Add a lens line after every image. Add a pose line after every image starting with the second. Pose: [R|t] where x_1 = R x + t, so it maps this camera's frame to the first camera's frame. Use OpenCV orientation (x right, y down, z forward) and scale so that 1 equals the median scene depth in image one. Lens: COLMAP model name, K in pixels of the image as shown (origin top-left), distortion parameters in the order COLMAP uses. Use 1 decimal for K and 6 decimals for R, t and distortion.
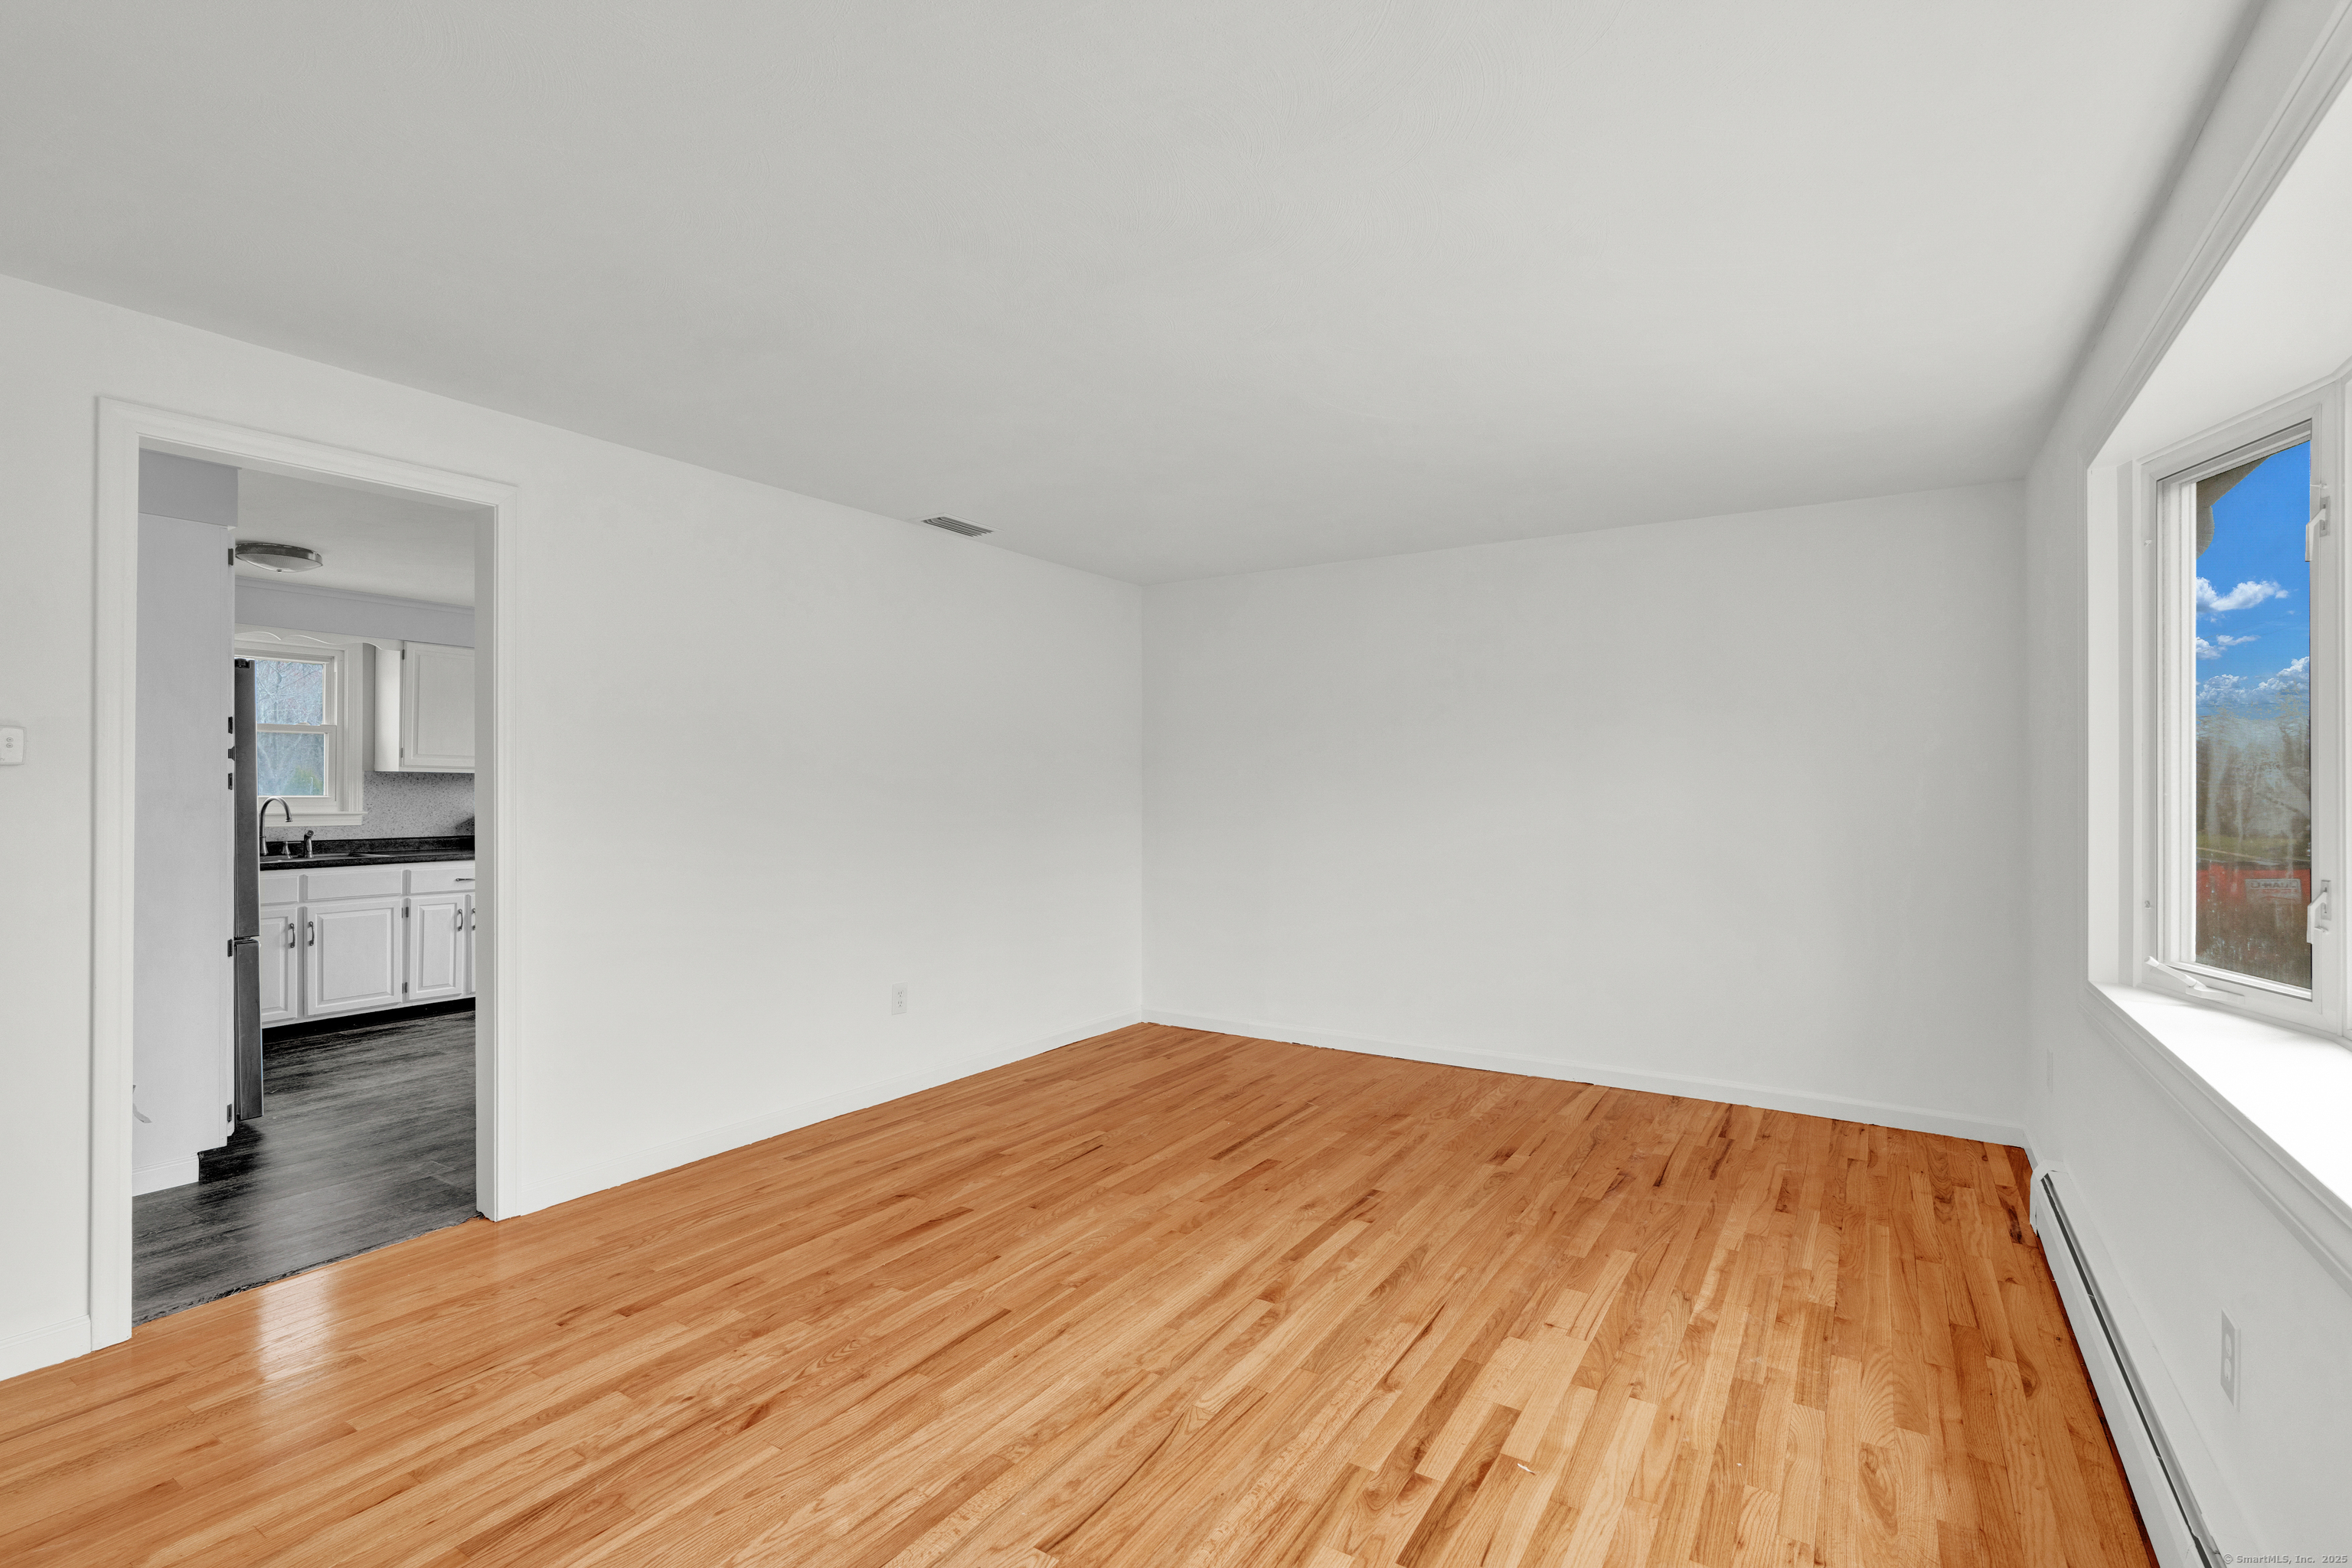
lens RADIAL K [[1080.2, 0, 1179.6], [0, 1080.2, 783.2], [0, 0, 1]] dist [-0.001114, -0.000057]
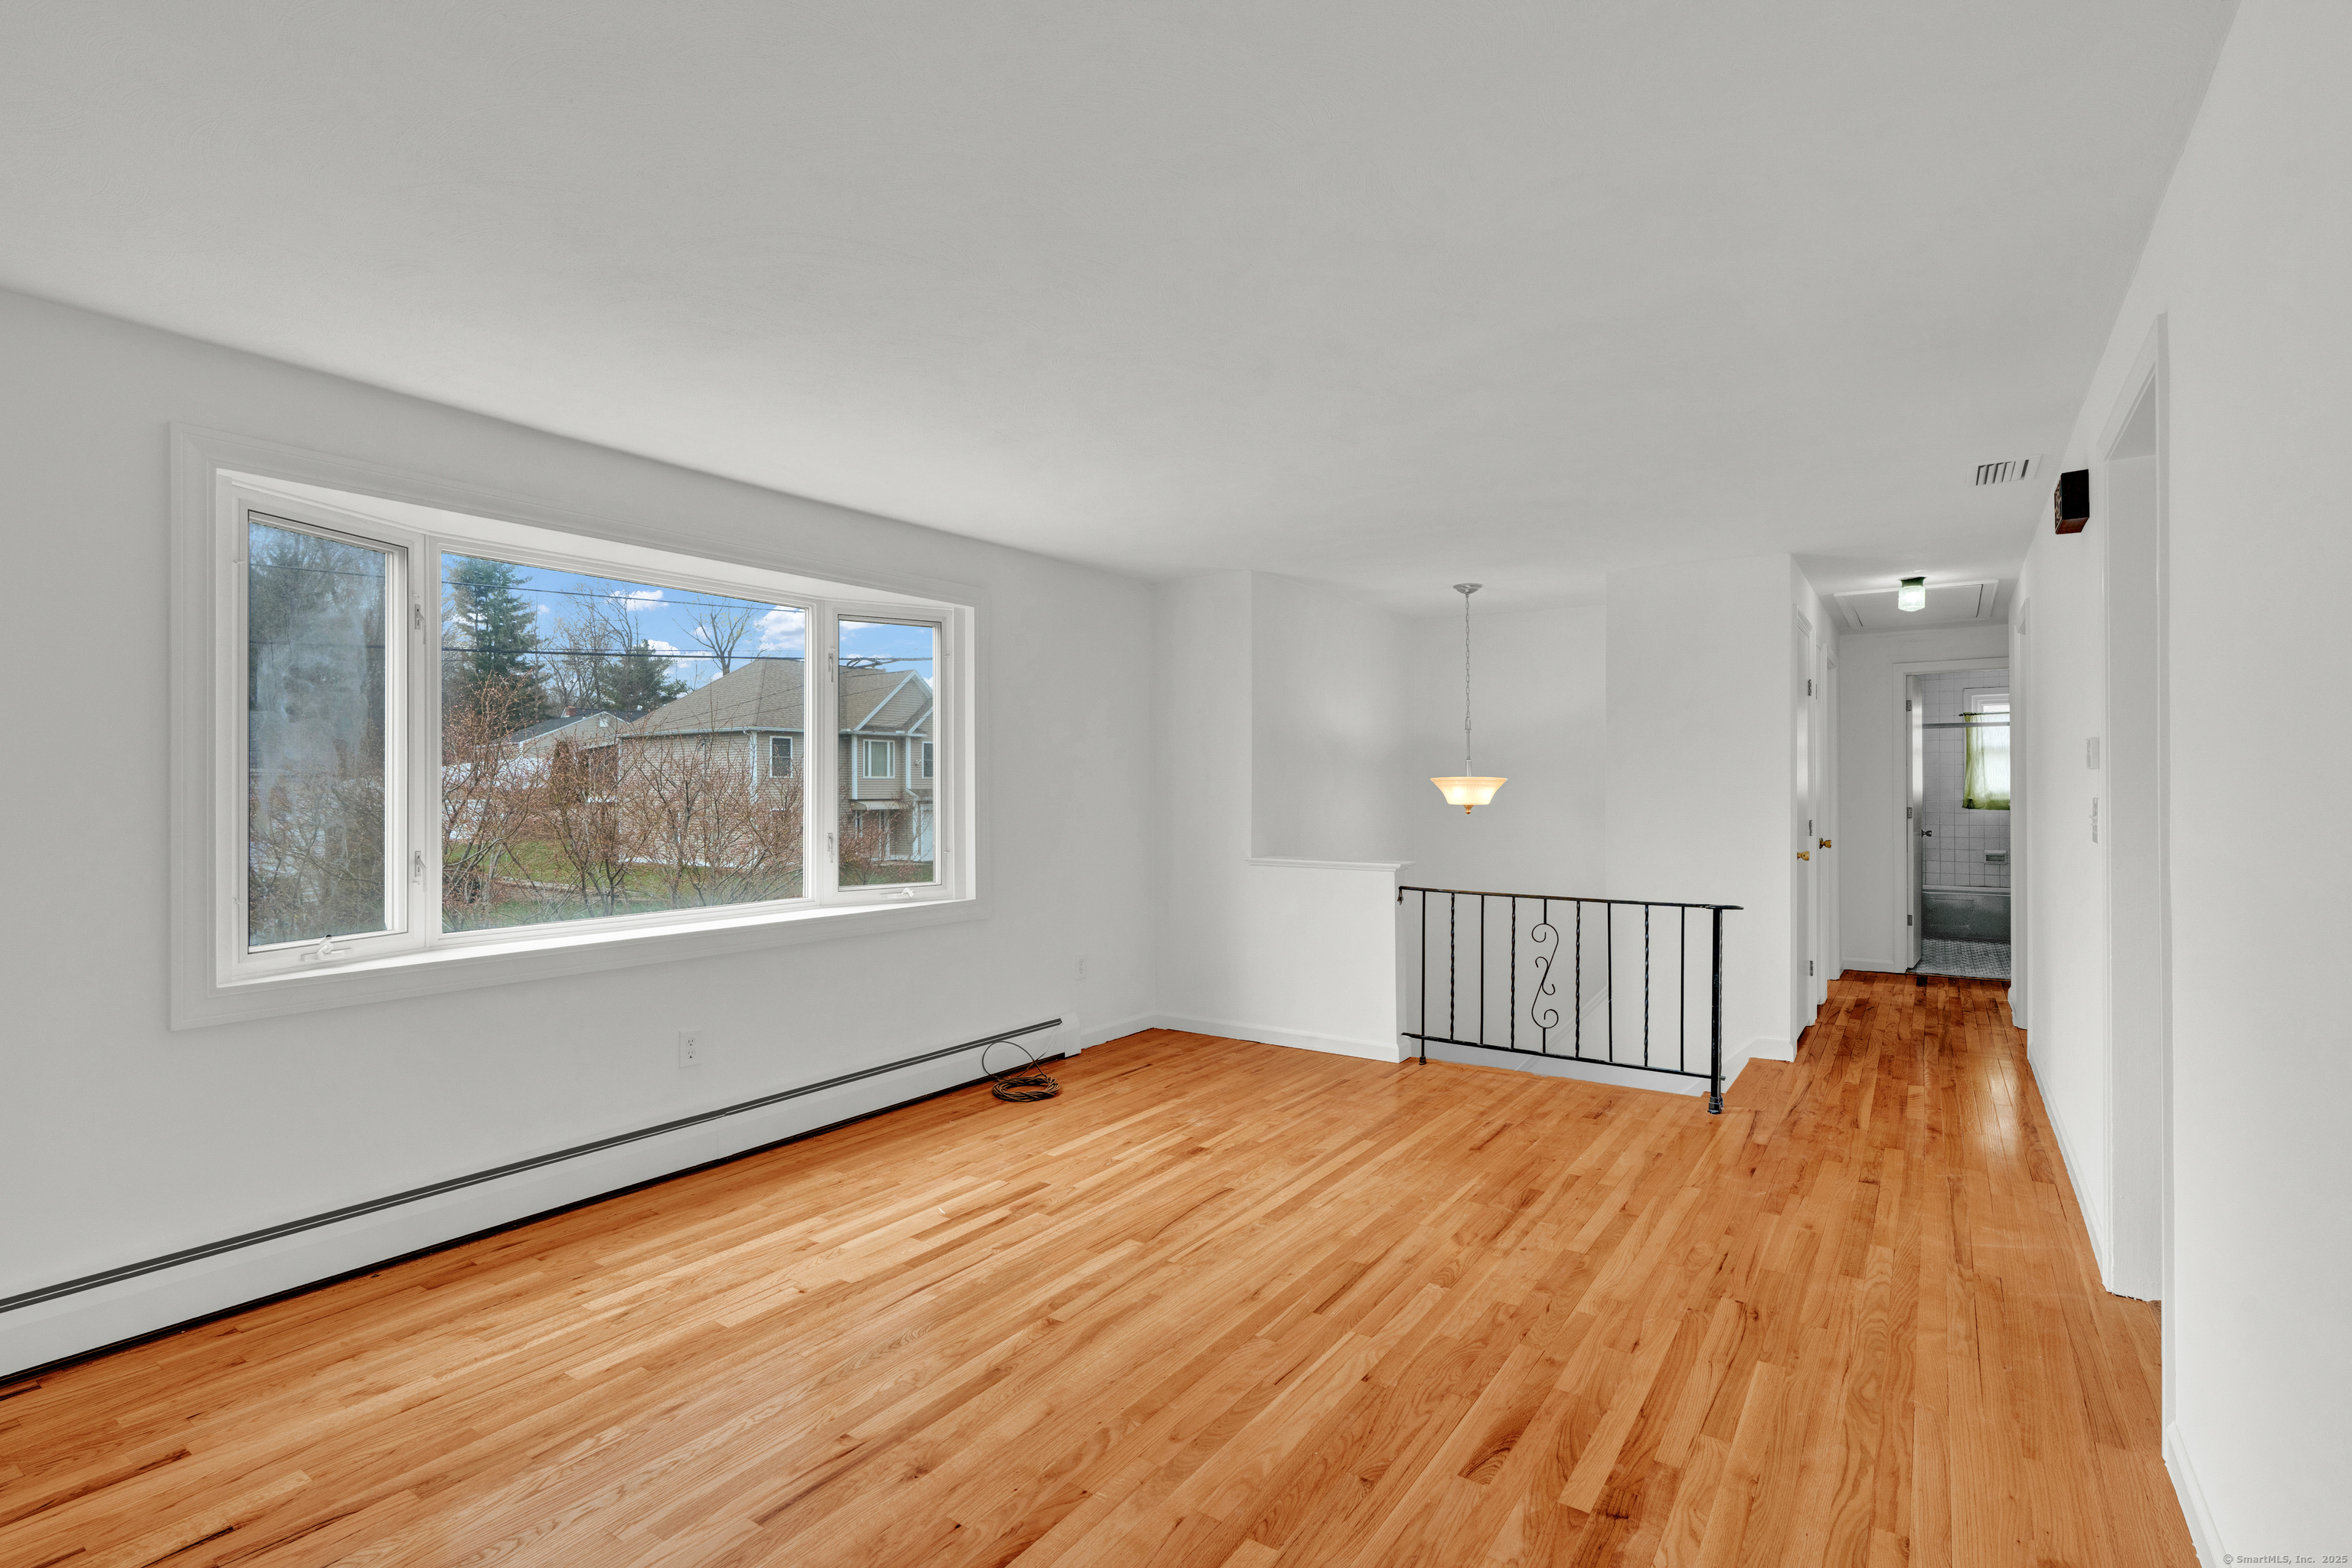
lens RADIAL K [[1106.8, 0, 1183.4], [0, 1106.8, 788.4], [0, 0, 1]] dist [-0.001130, 0.001520]
pose [[-0.999686, -0.000307, 0.025061, -0.063093], [-0.000485, 0.999975, -0.007100, 0.010672], [-0.025058, -0.007110, -0.999661, 2.114005]]
